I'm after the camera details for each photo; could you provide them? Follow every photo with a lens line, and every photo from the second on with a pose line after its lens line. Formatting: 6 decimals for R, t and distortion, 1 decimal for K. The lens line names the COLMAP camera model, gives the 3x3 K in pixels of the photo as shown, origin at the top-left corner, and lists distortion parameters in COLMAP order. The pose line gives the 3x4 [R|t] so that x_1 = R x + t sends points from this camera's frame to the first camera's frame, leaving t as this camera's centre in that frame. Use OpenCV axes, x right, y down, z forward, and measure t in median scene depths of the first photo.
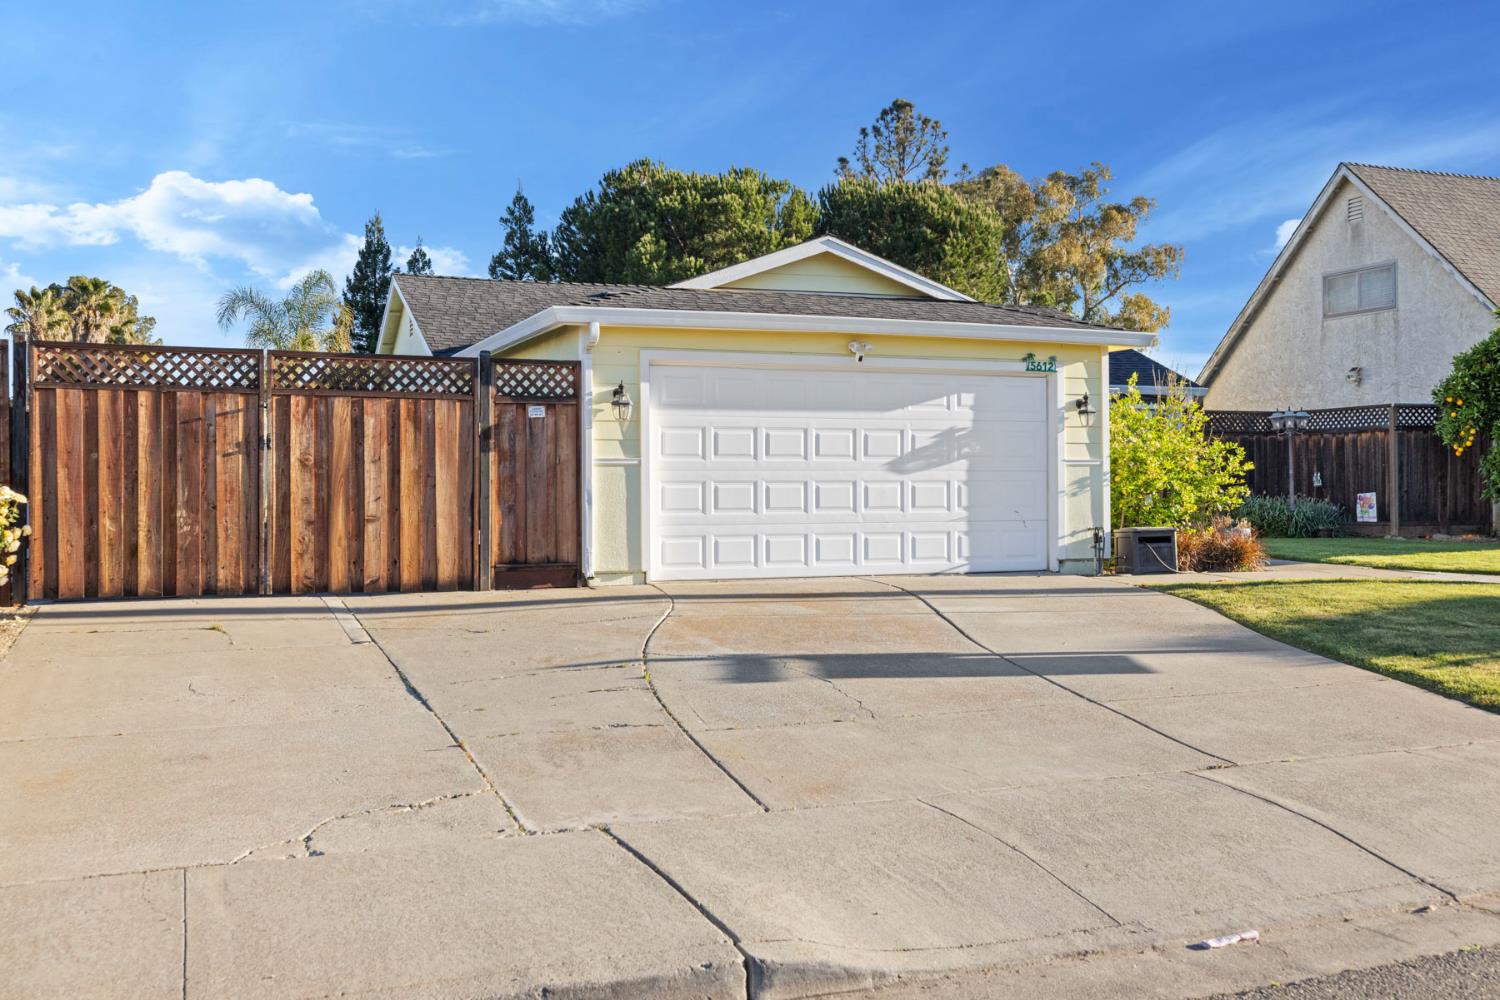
lens RADIAL K [[1439.9, 0, 757.1], [0, 1439.9, 495.7], [0, 0, 1]] dist [-0.004109, 0.014901]
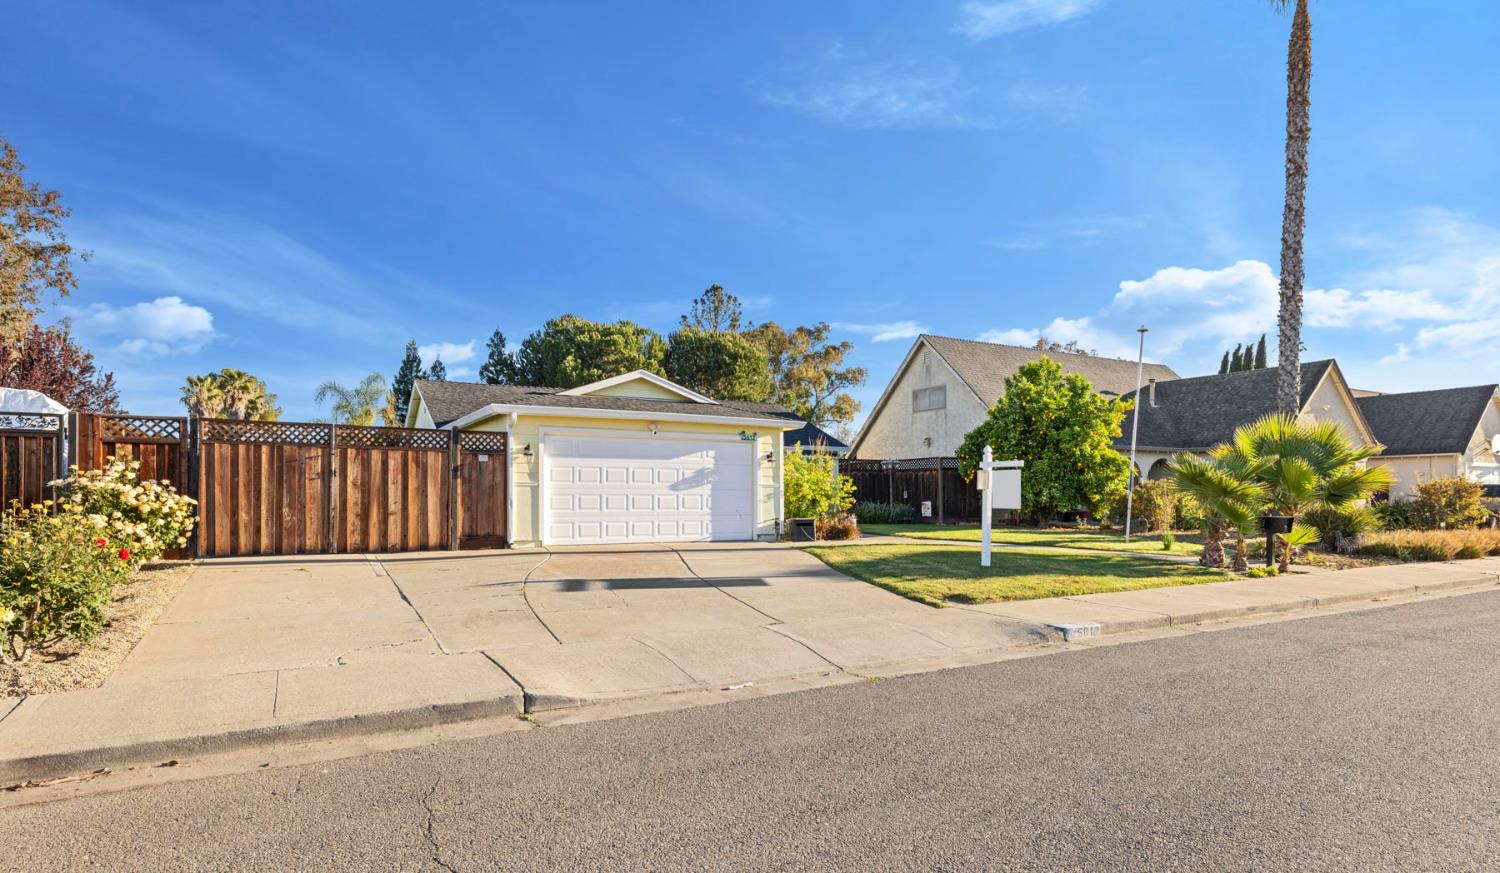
lens RADIAL K [[808.9, 0, 757.2], [0, 808.9, 496.3], [0, 0, 1]] dist [-0.000443, 0.000480]
pose [[0.990219, 0.004700, 0.139445, 0.051940], [-0.003767, 0.999969, -0.006955, -0.000648], [-0.139474, 0.006362, 0.990205, -0.110740]]
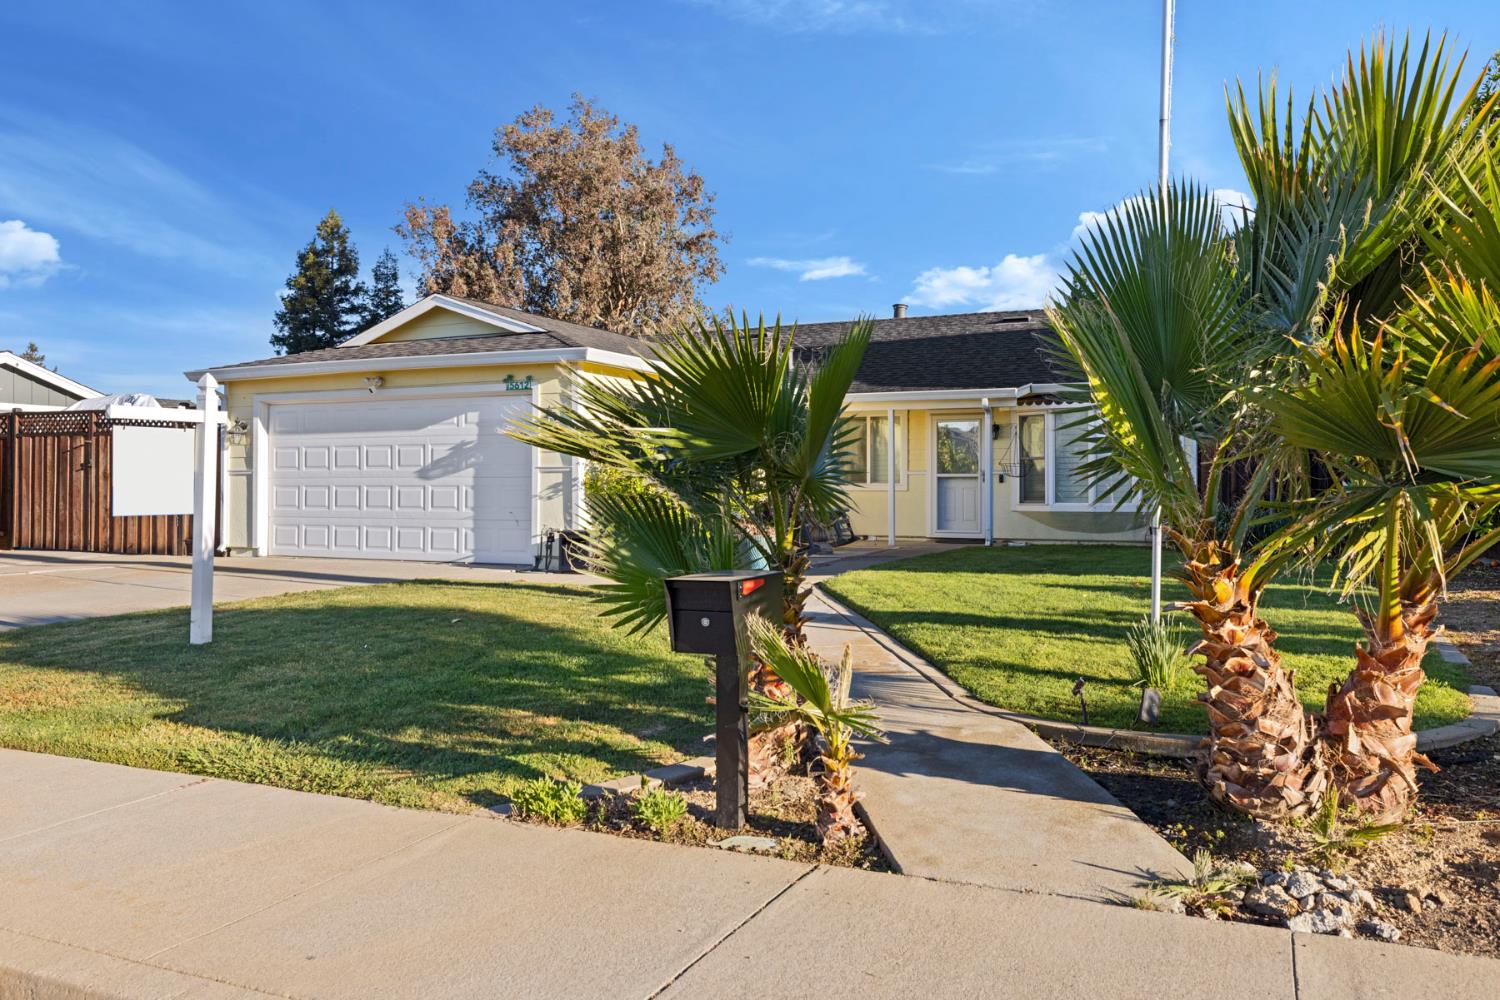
lens RADIAL K [[1134.4, 0, 750.4], [0, 1134.4, 473.4], [0, 0, 1]] dist [0.001536, 0.002316]
pose [[0.683856, -0.006399, -0.729589, 0.964111], [-0.007359, 0.999850, -0.015667, -0.007403], [0.729580, 0.016083, 0.683706, 0.513438]]
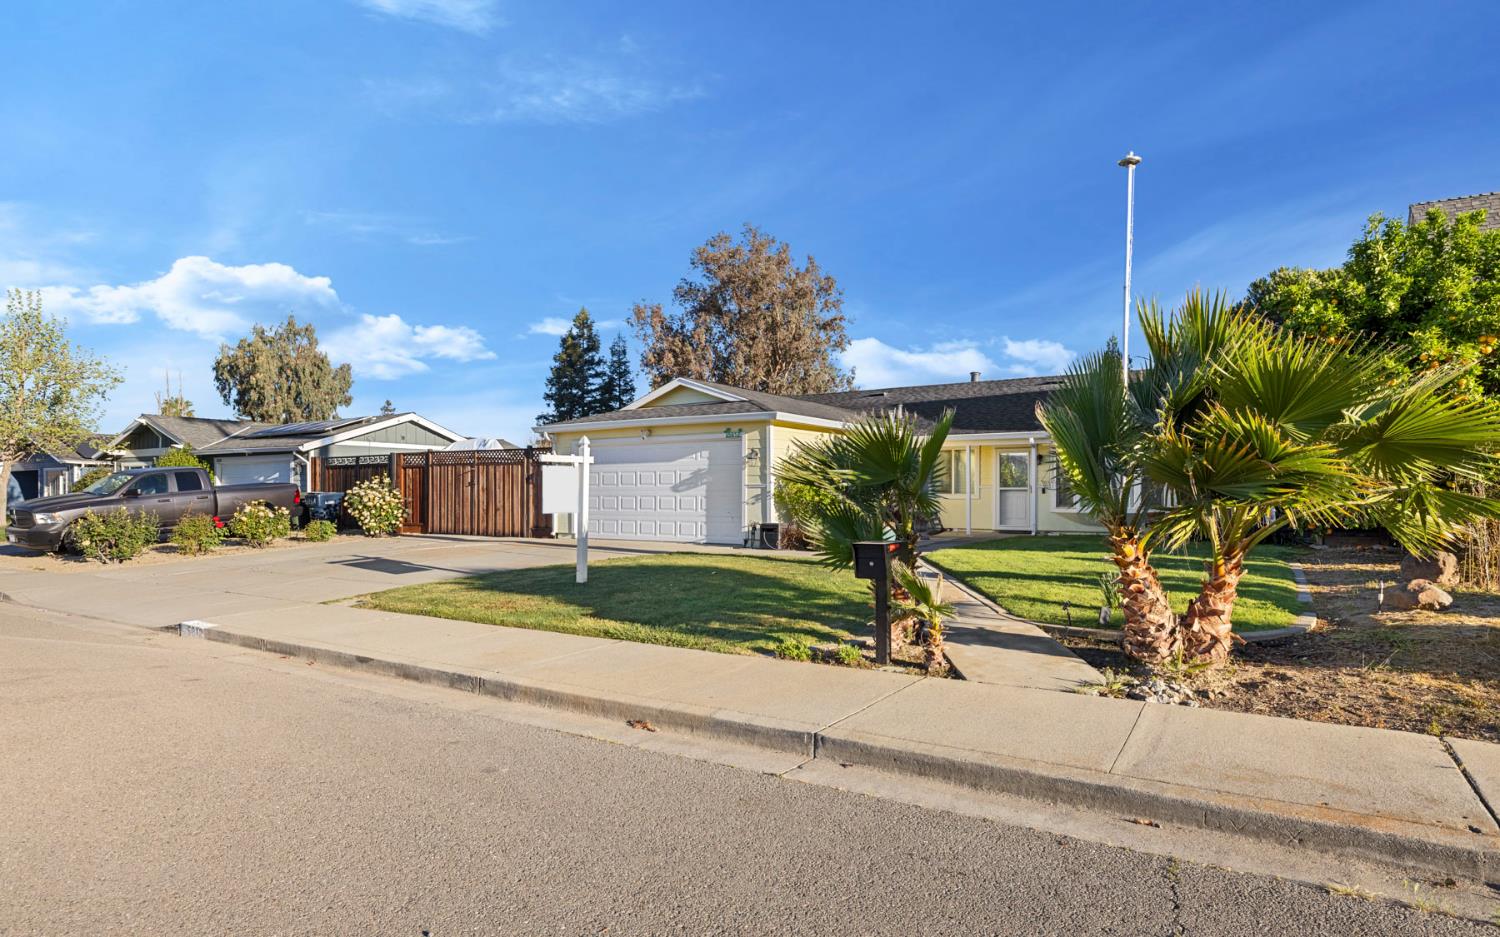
lens RADIAL K [[819.5, 0, 754.4], [0, 819.5, 493.0], [0, 0, 1]] dist [0.001296, 0.000305]
pose [[0.579182, 0.000739, -0.815198, 1.062667], [-0.007763, 0.999959, -0.004609, -0.009425], [0.815161, 0.008998, 0.579164, 0.402135]]
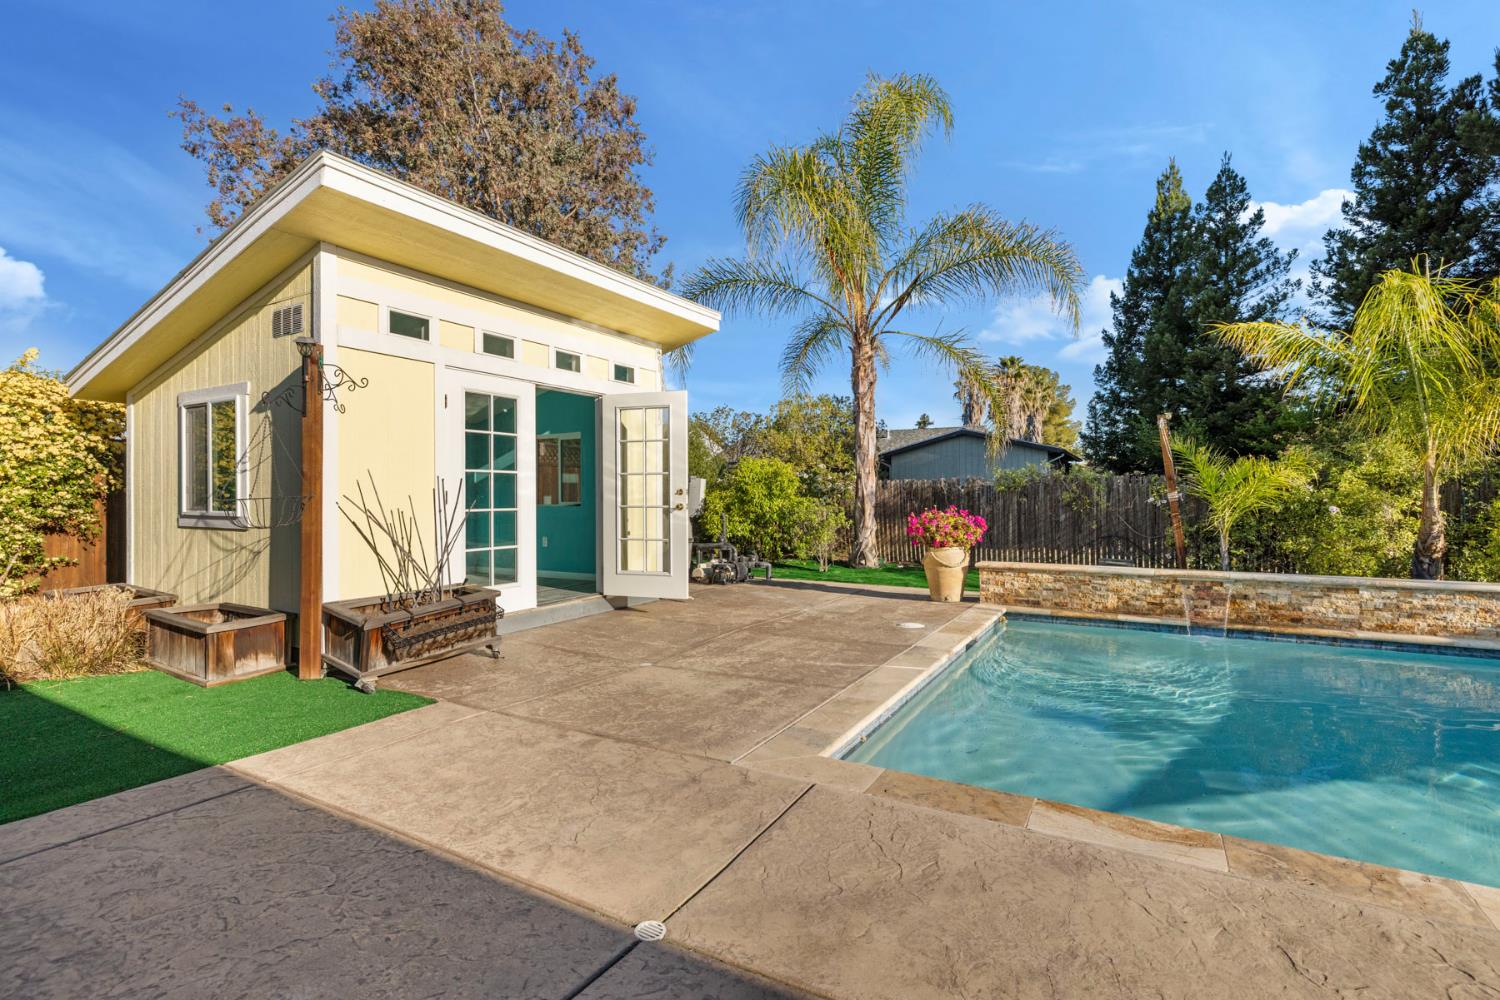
lens RADIAL K [[698.8, 0, 750.0], [0, 698.8, 500.0], [0, 0, 1]] dist [-0.002826, -0.000576]
pose [[0.624761, 0.010228, -0.780749, -0.413970], [-0.008376, 0.999944, 0.006398, -0.029949], [0.780771, 0.002542, 0.624812, 2.243034]]
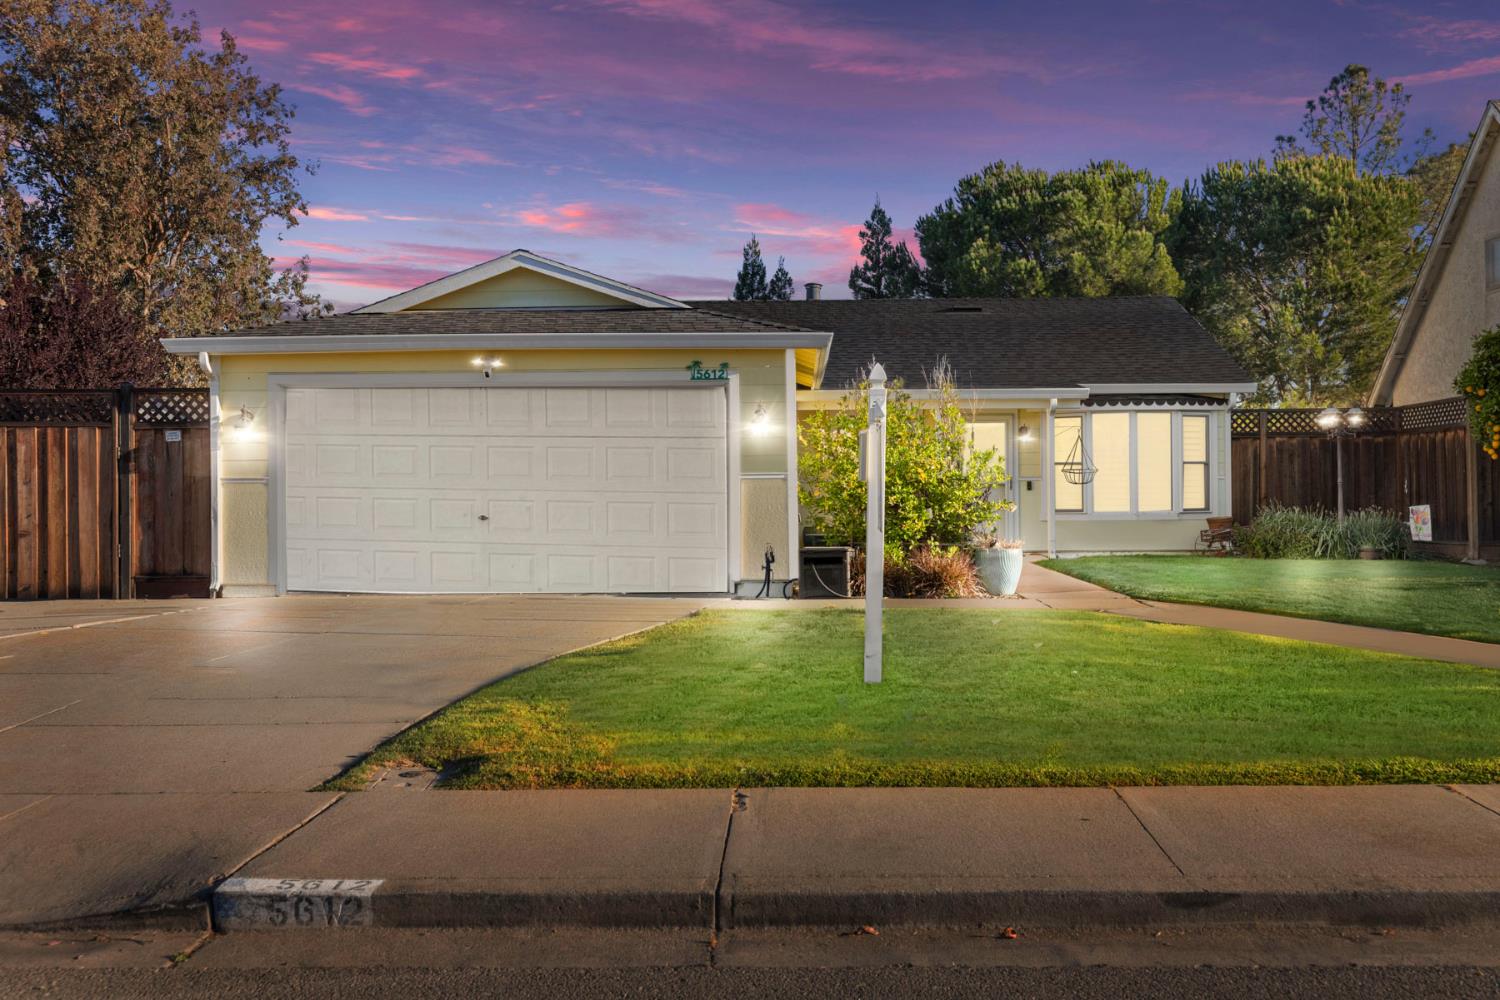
lens RADIAL K [[1439.9, 0, 757.1], [0, 1439.9, 495.7], [0, 0, 1]] dist [-0.004109, 0.014901]
pose [[0.919243, -0.004201, -0.393669, 0.586943], [0.001950, 0.999979, -0.006116, -0.004824], [0.393686, 0.004854, 0.919232, 0.147029]]
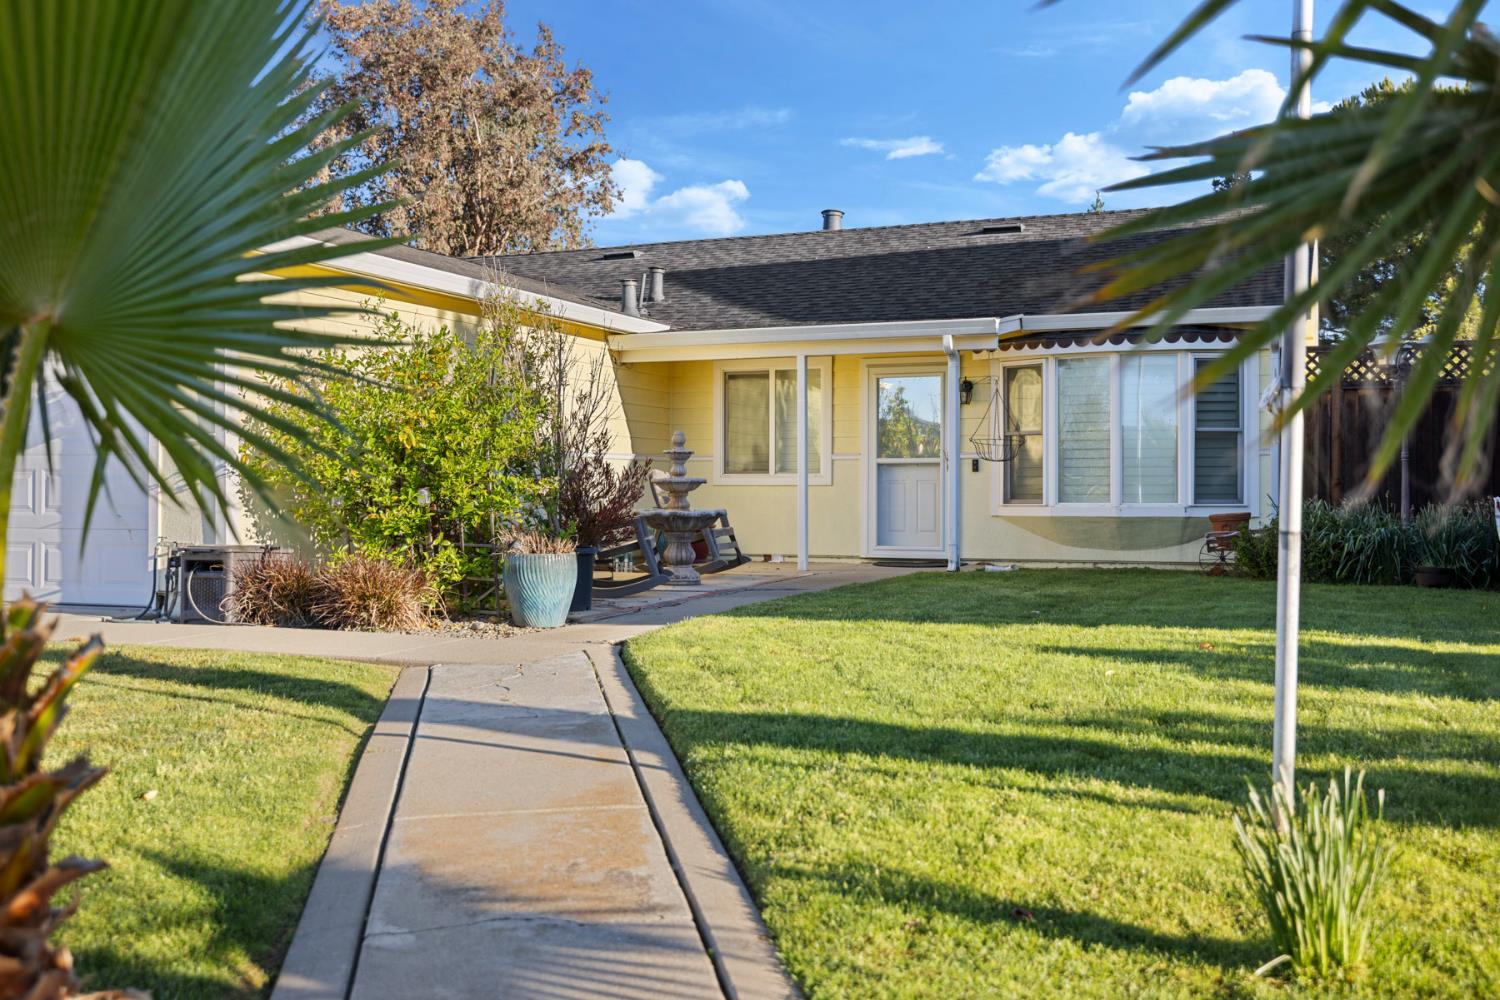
lens RADIAL K [[1439.9, 0, 757.1], [0, 1439.9, 495.7], [0, 0, 1]] dist [-0.004109, 0.014901]
pose [[0.721290, 0.003099, -0.692626, 0.840675], [-0.007379, 0.999968, -0.003210, 0.001815], [0.692594, 0.007426, 0.721289, 0.718594]]
